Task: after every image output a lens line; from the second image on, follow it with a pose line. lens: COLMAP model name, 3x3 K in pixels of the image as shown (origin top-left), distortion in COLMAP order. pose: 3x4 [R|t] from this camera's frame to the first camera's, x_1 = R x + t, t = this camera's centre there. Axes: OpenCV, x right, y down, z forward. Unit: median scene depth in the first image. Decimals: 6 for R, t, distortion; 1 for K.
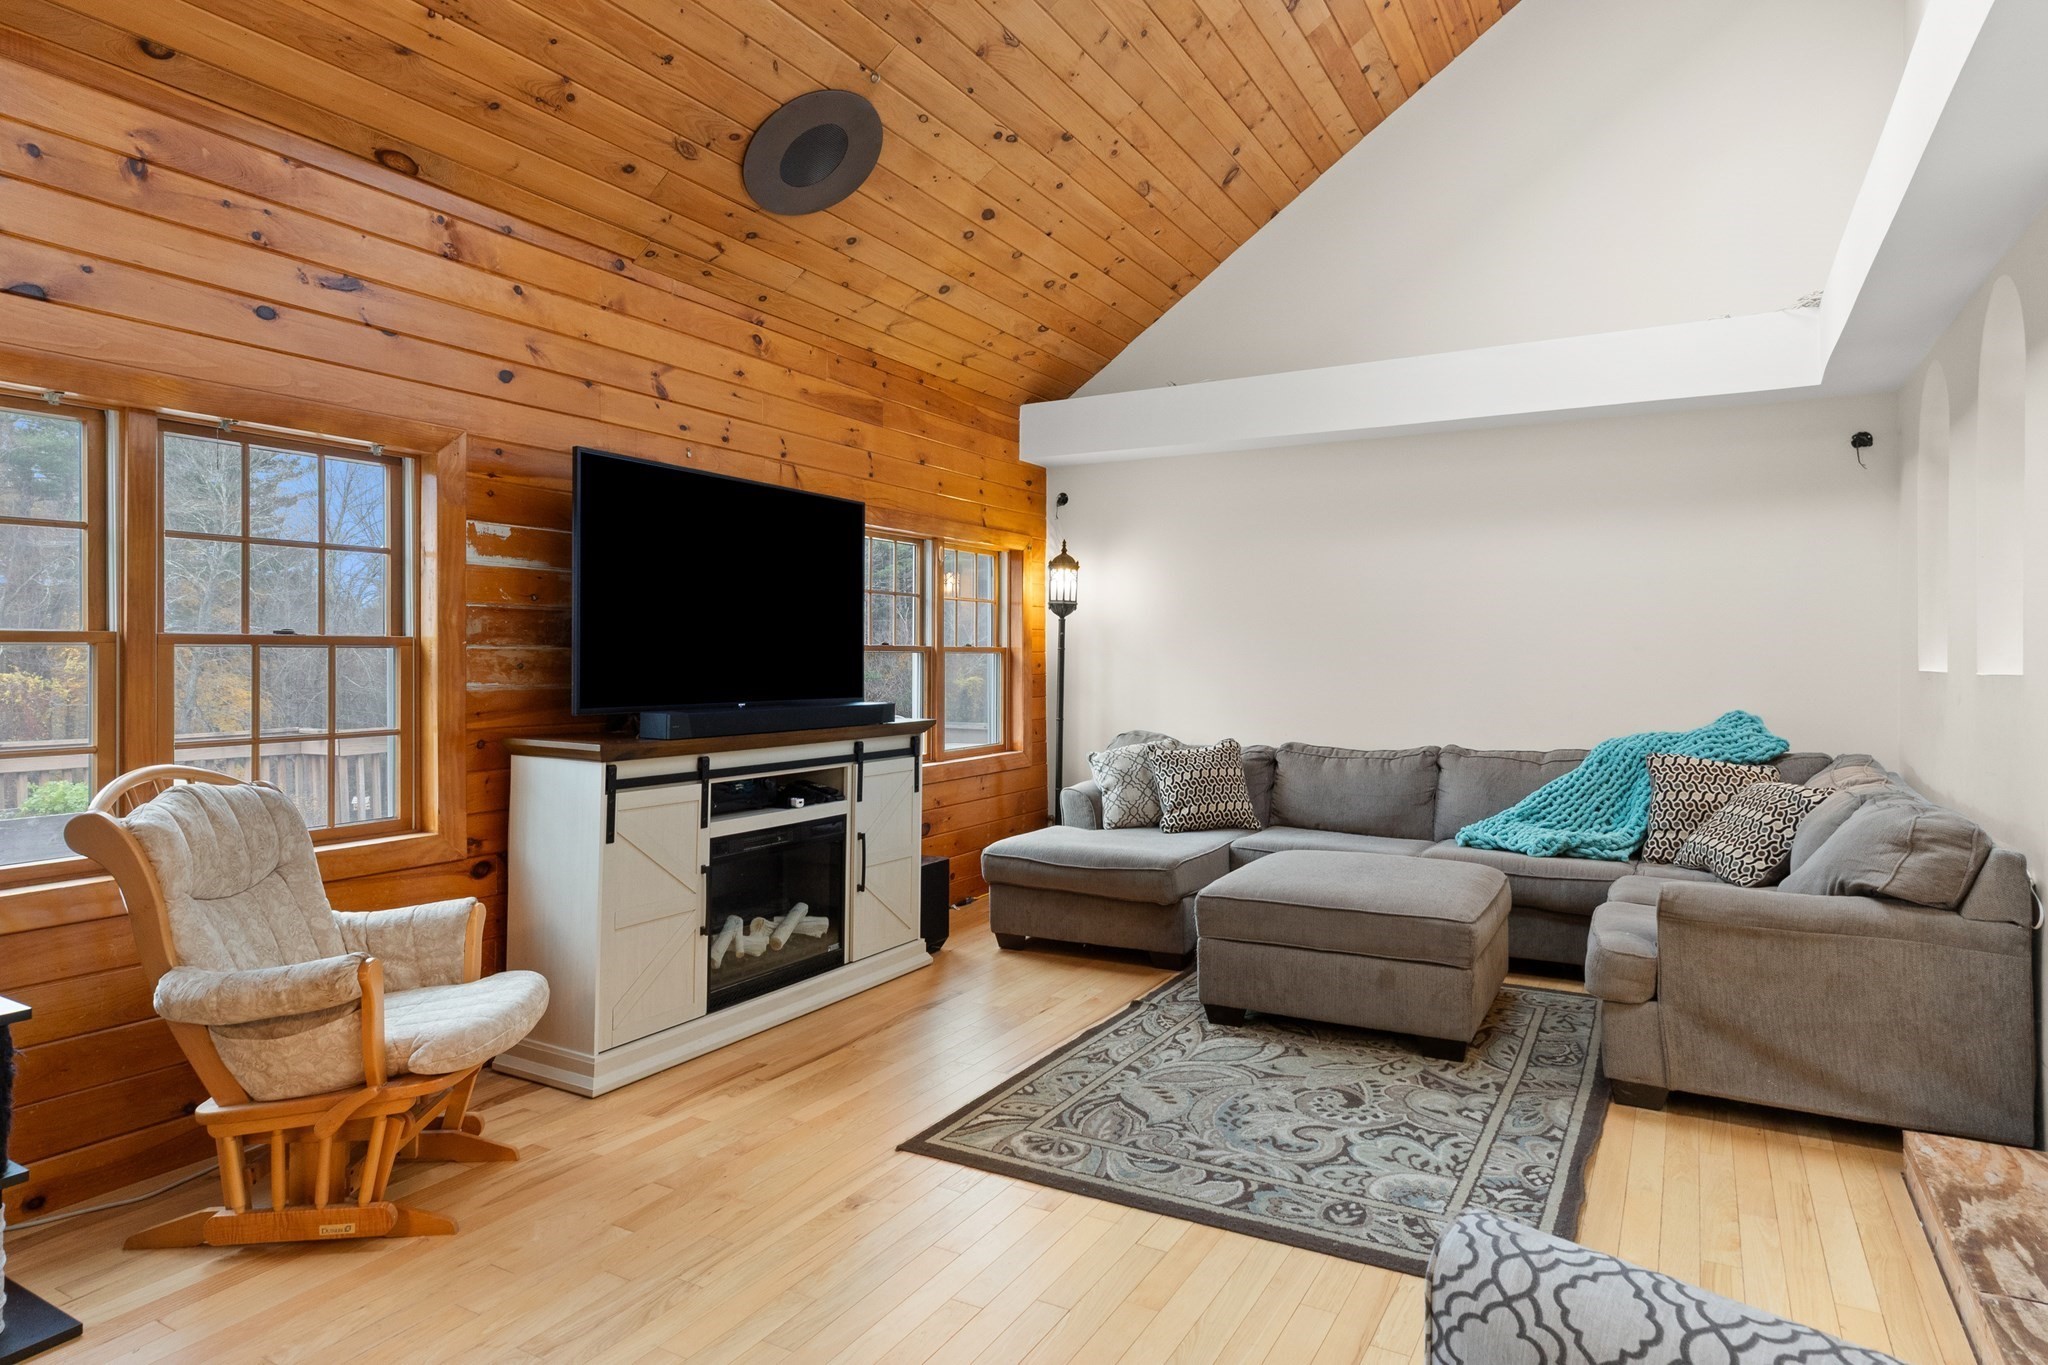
lens RADIAL K [[1167.6, 0, 1034.6], [0, 1167.6, 663.2], [0, 0, 1]] dist [0.003851, 0.002322]
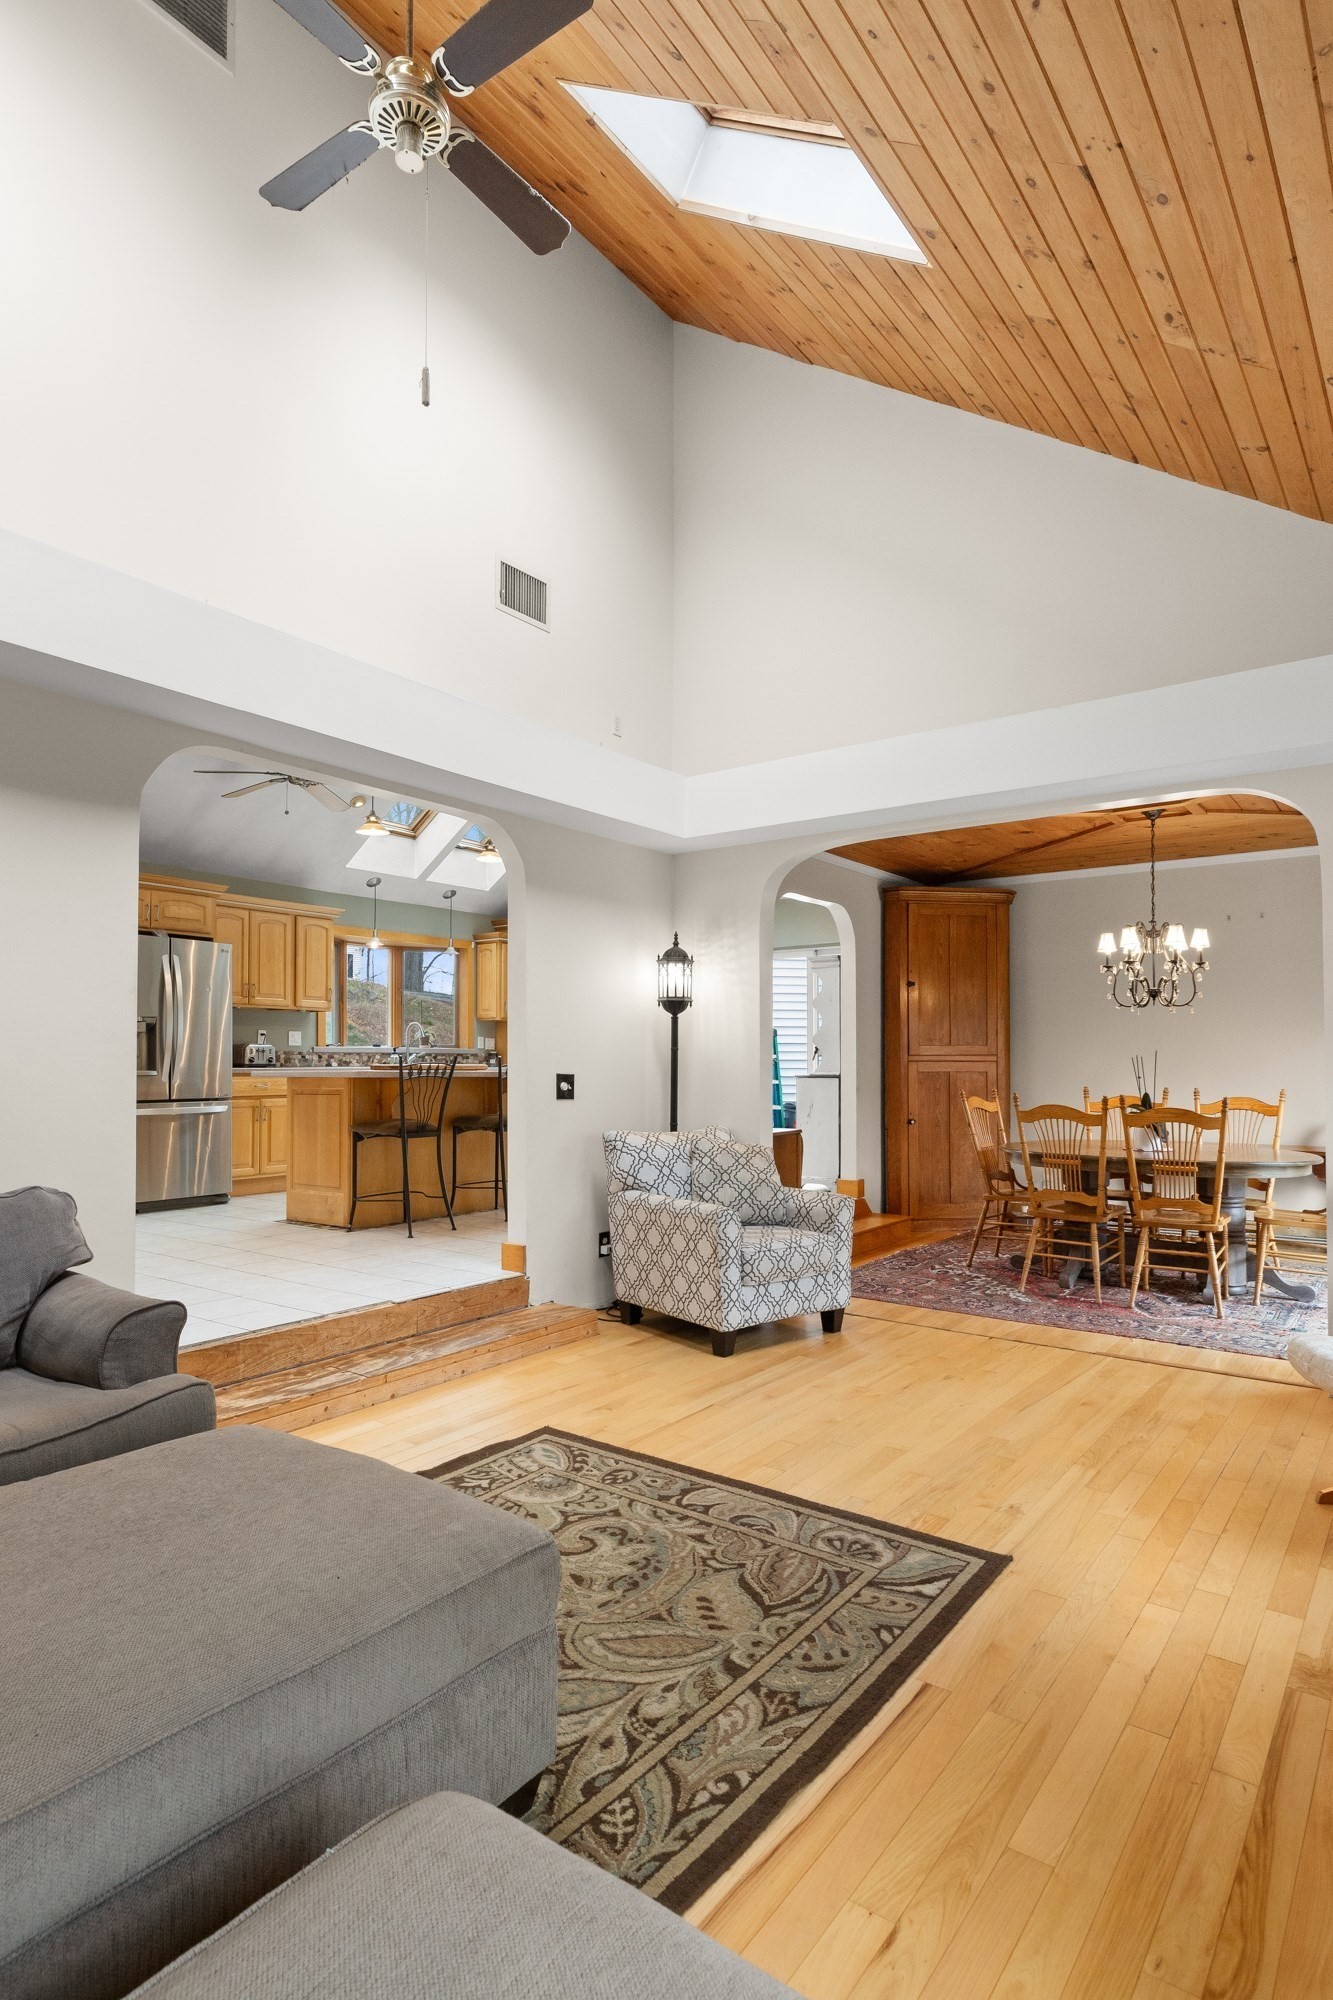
lens RADIAL K [[1063.6, 0, 661.1], [0, 1063.6, 1045.1], [0, 0, 1]] dist [0.000252, 0.001876]
pose [[-0.990665, -0.000780, 0.136318, 0.047313], [-0.002548, 0.999915, -0.012798, 0.001573], [-0.136296, -0.013025, -0.990583, 1.796249]]
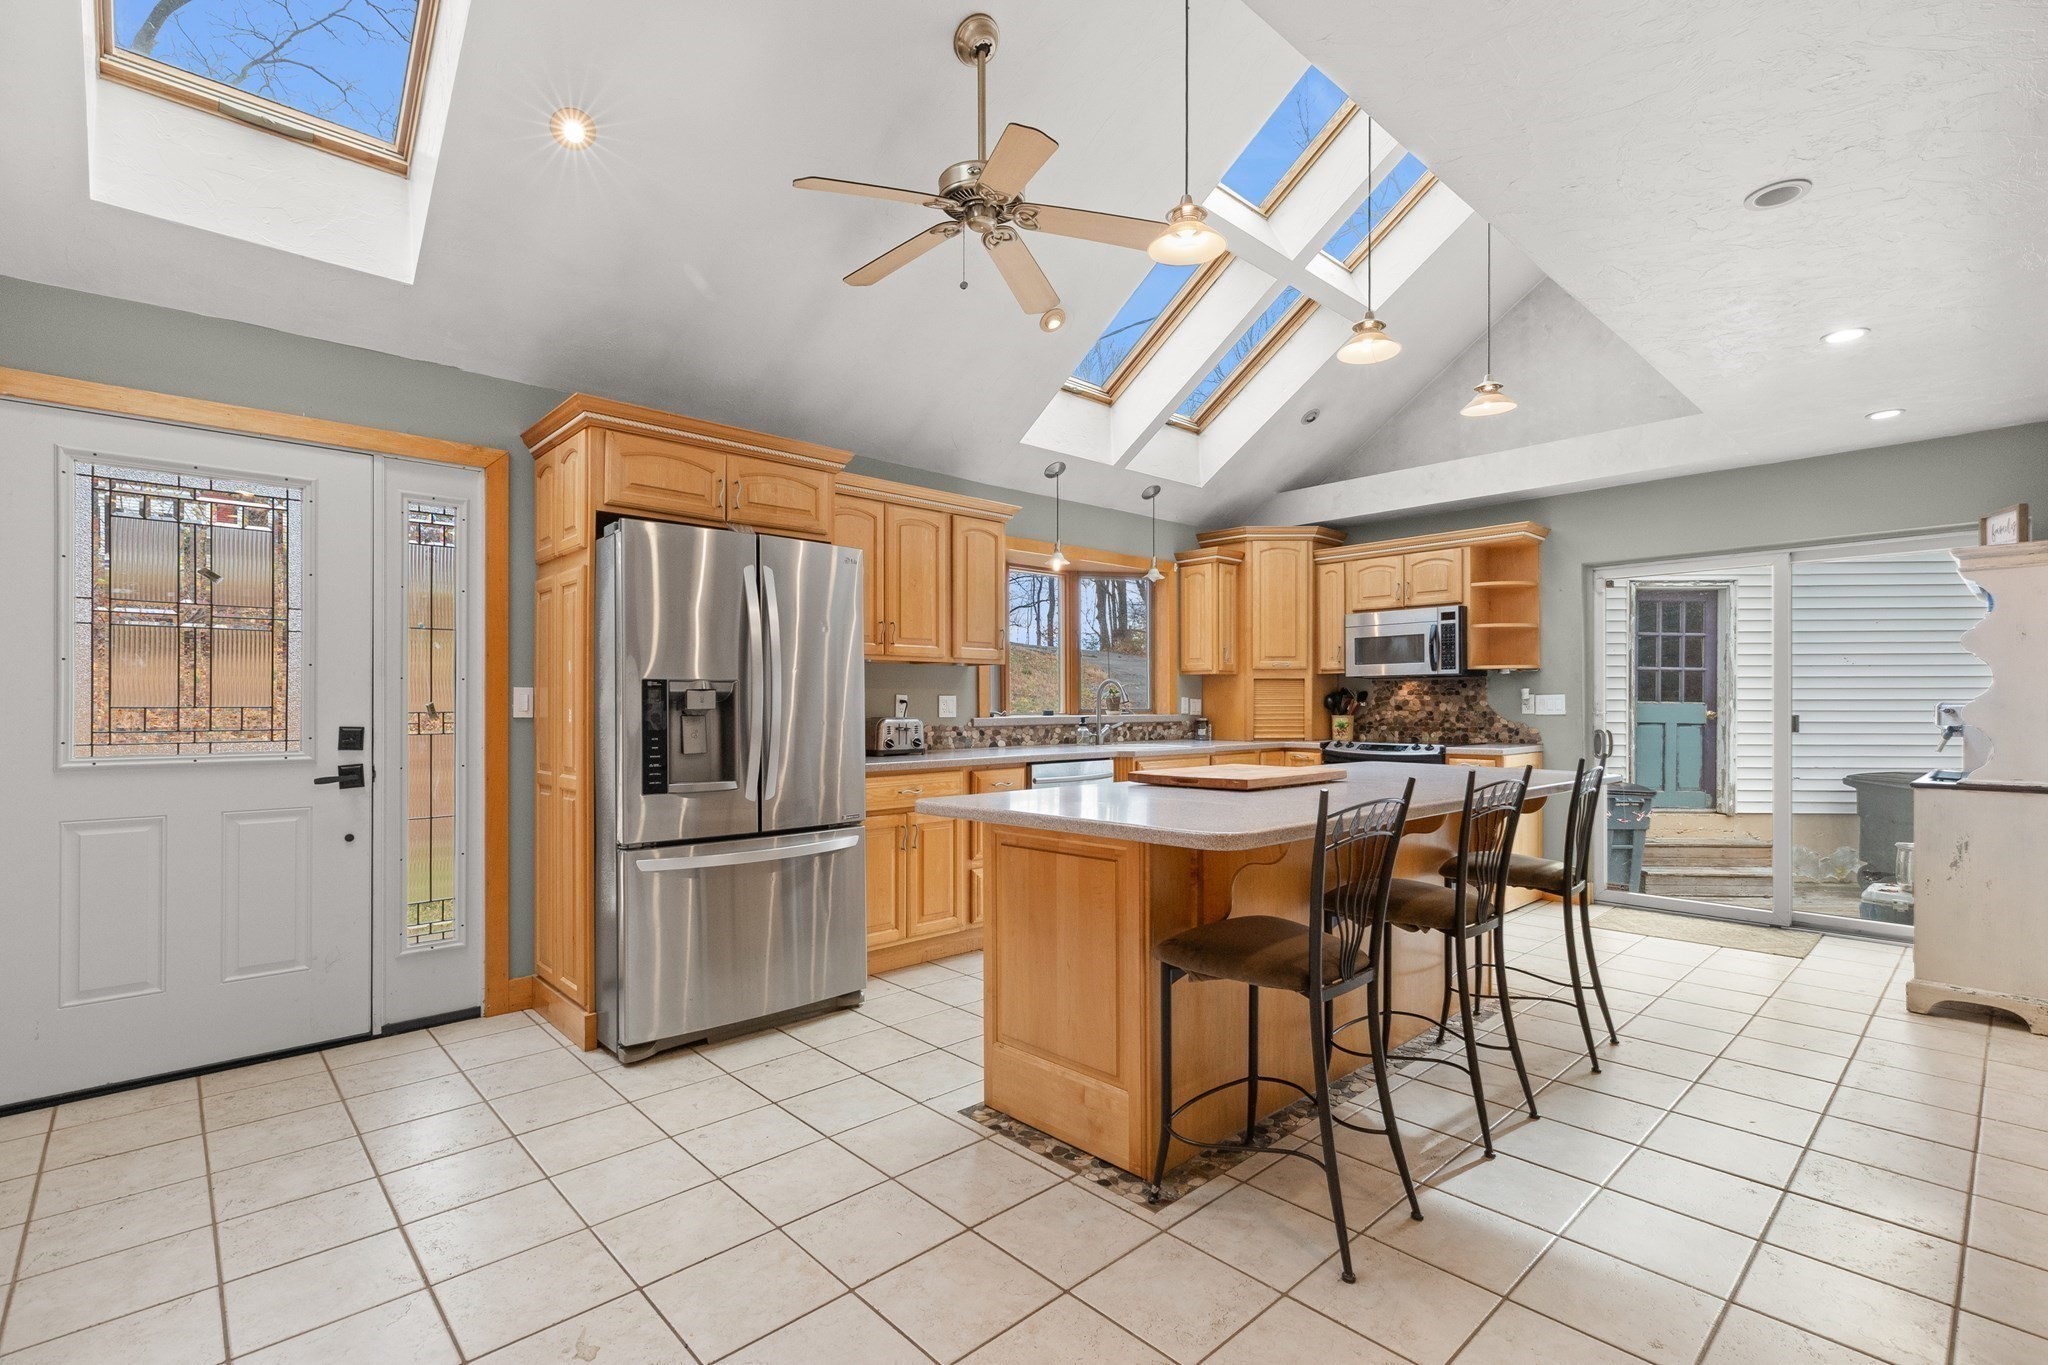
lens RADIAL K [[921.8, 0, 1036.9], [0, 921.8, 703.3], [0, 0, 1]] dist [0.002786, 0.000193]
pose [[-0.953037, -0.000463, 0.302854, 0.728209], [0.001038, 0.999988, 0.004796, -0.060051], [-0.302852, 0.004885, -0.953025, 0.670961]]
